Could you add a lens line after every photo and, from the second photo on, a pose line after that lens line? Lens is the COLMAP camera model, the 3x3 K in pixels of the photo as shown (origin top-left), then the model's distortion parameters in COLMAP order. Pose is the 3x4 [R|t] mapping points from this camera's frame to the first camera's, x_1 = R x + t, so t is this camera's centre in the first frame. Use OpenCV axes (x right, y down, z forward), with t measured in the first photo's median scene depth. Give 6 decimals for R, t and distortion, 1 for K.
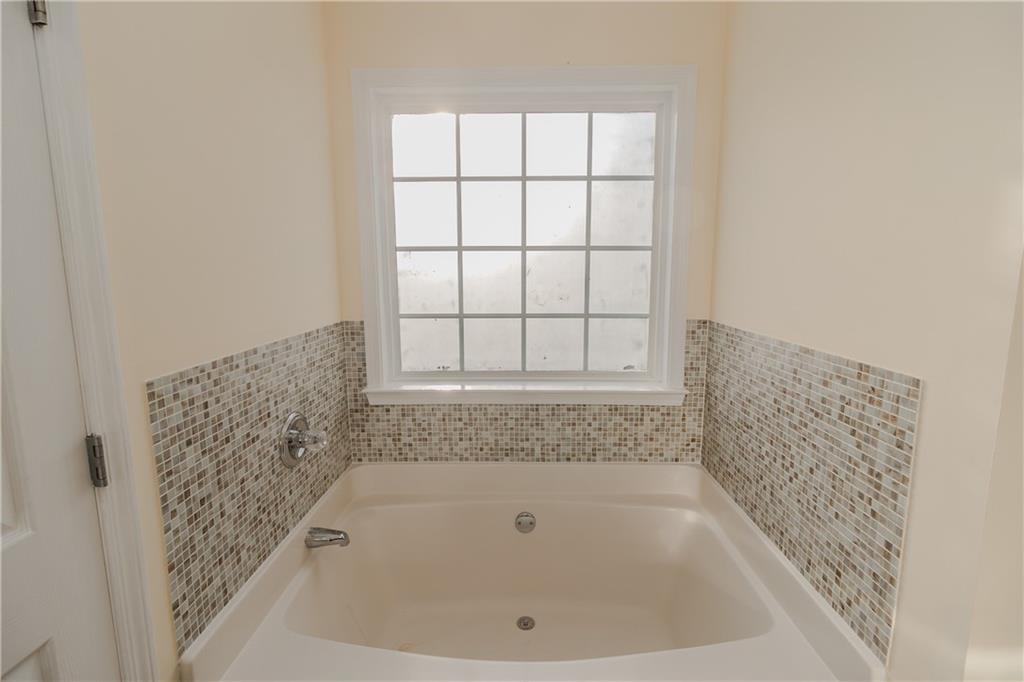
lens RADIAL K [[468.2, 0, 514.2], [0, 468.2, 327.6], [0, 0, 1]] dist [-0.011275, 0.000821]
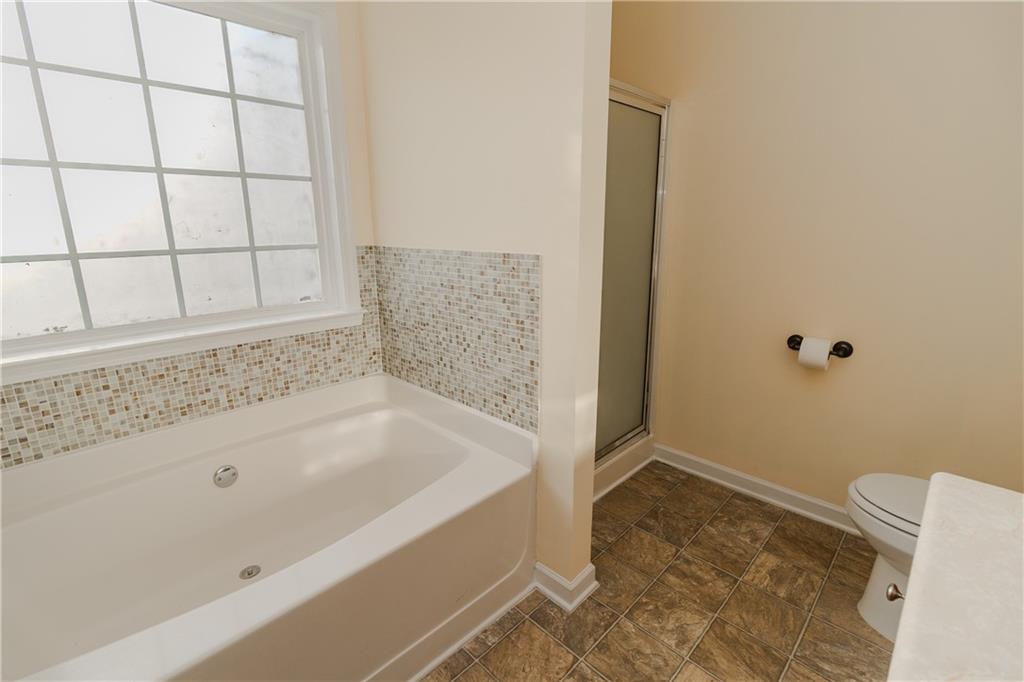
lens RADIAL K [[468.2, 0, 519.4], [0, 468.2, 333.4], [0, 0, 1]] dist [-0.011275, 0.000821]
pose [[0.672033, -0.170661, 0.720588, -0.283049], [0.100227, 0.985090, 0.139831, 0.097330], [-0.733707, -0.021748, 0.679118, -0.059087]]
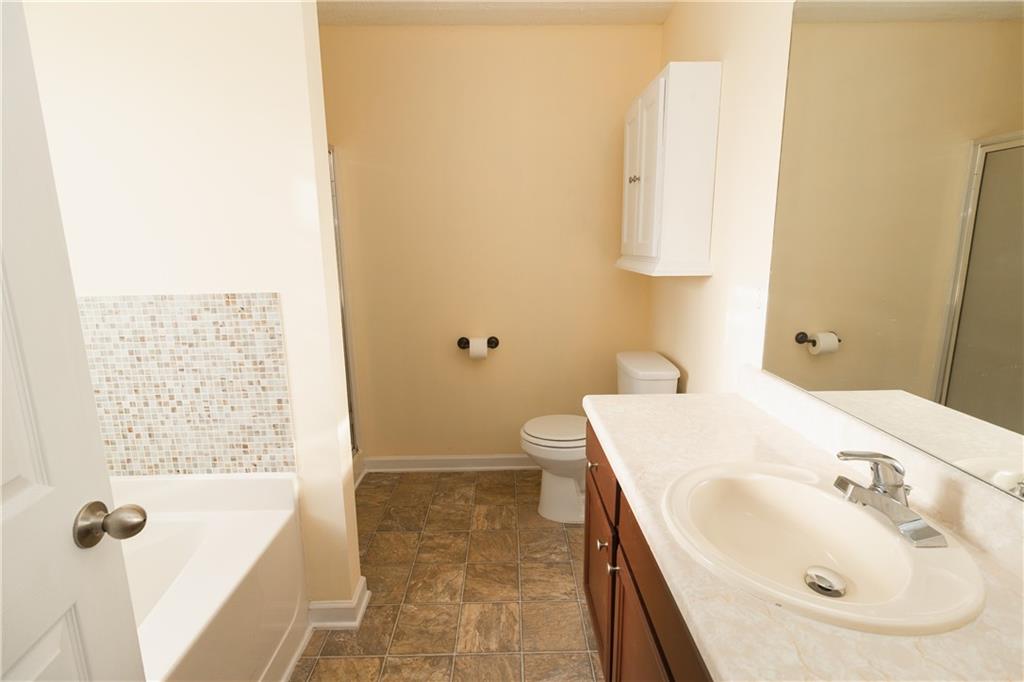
lens RADIAL K [[468.2, 0, 520.3], [0, 468.2, 338.6], [0, 0, 1]] dist [-0.011275, 0.000821]
pose [[-0.078000, -0.190929, 0.978500, -0.575731], [0.141884, 0.969374, 0.200458, 0.039855], [-0.986806, 0.154469, -0.048521, 0.162854]]
